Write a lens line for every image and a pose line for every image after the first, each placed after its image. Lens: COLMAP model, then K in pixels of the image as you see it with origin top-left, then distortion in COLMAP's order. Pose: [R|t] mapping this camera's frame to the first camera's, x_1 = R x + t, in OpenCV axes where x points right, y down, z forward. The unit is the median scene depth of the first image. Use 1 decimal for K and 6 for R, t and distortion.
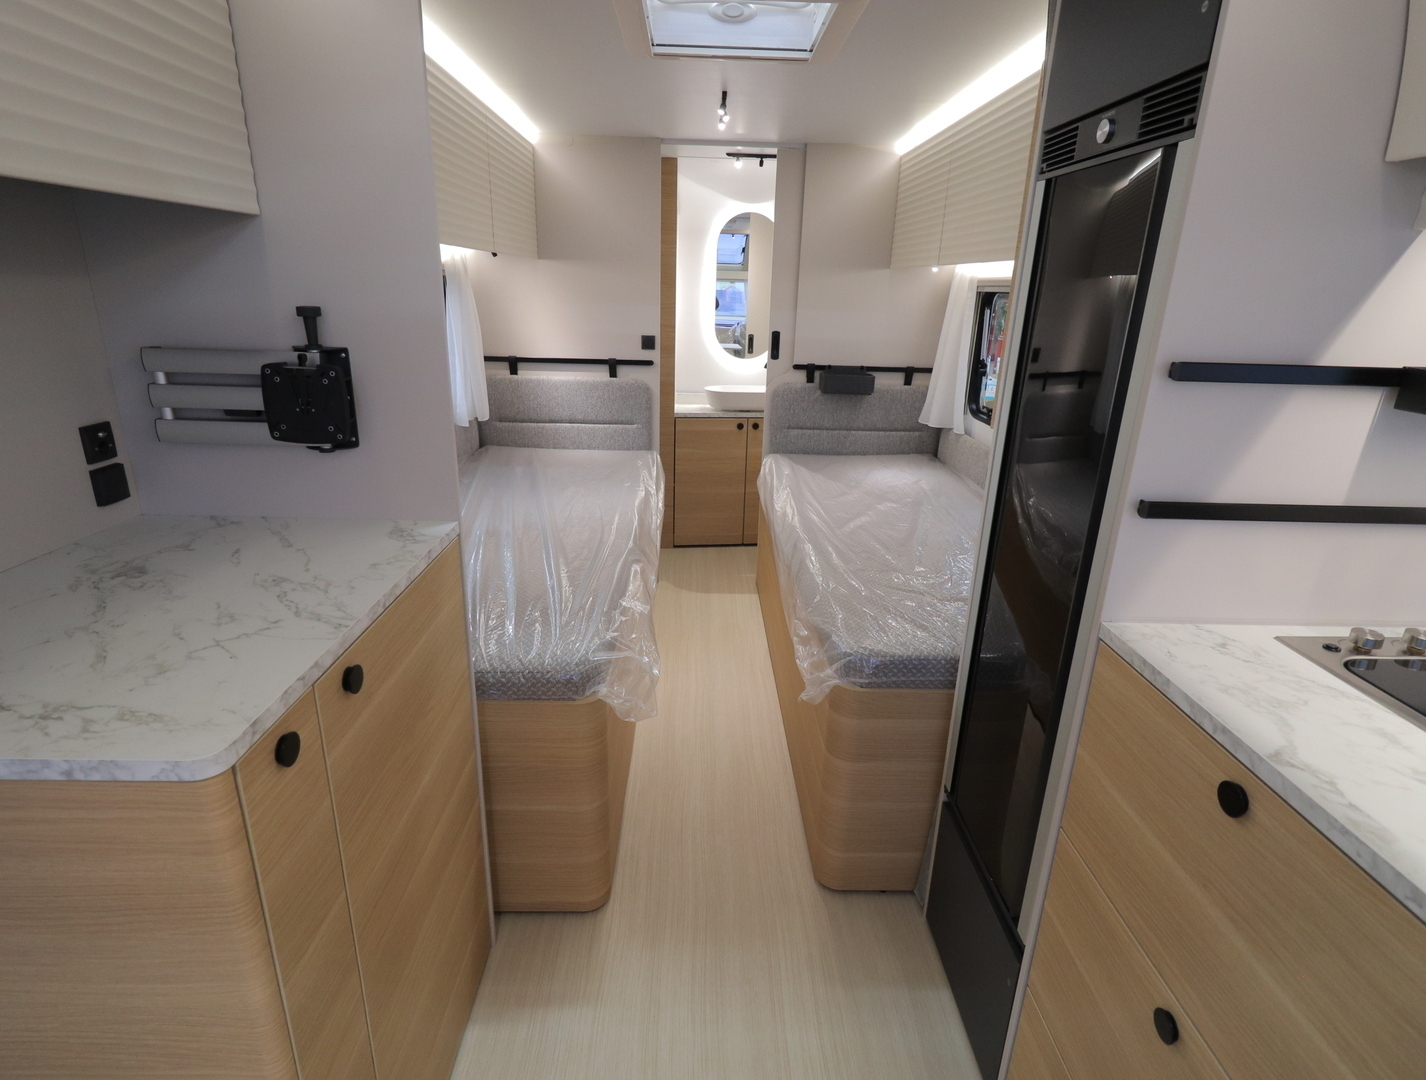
lens RADIAL K [[742.8, 0, 711.4], [0, 742.8, 536.8], [0, 0, 1]] dist [-0.001751, -0.003215]
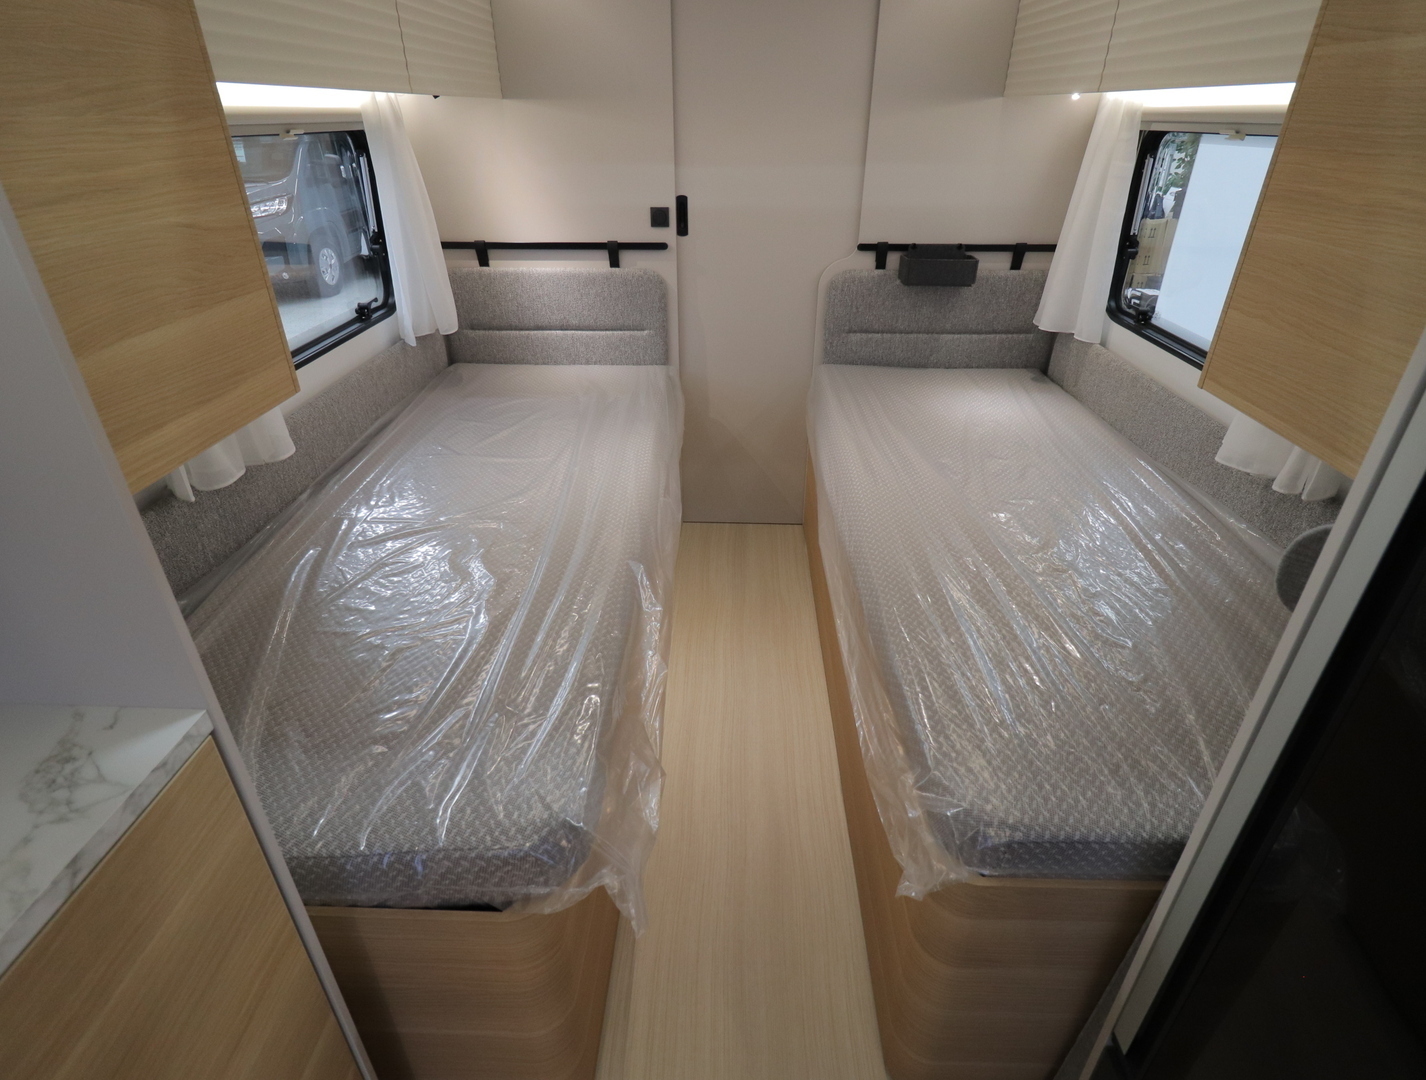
lens RADIAL K [[742.8, 0, 715.5], [0, 742.8, 538.1], [0, 0, 1]] dist [-0.001751, -0.003215]
pose [[0.998468, -0.002196, -0.055296, 0.010061], [0.012704, 0.981622, 0.190413, -0.088329], [0.053862, -0.190824, 0.980145, 0.220953]]
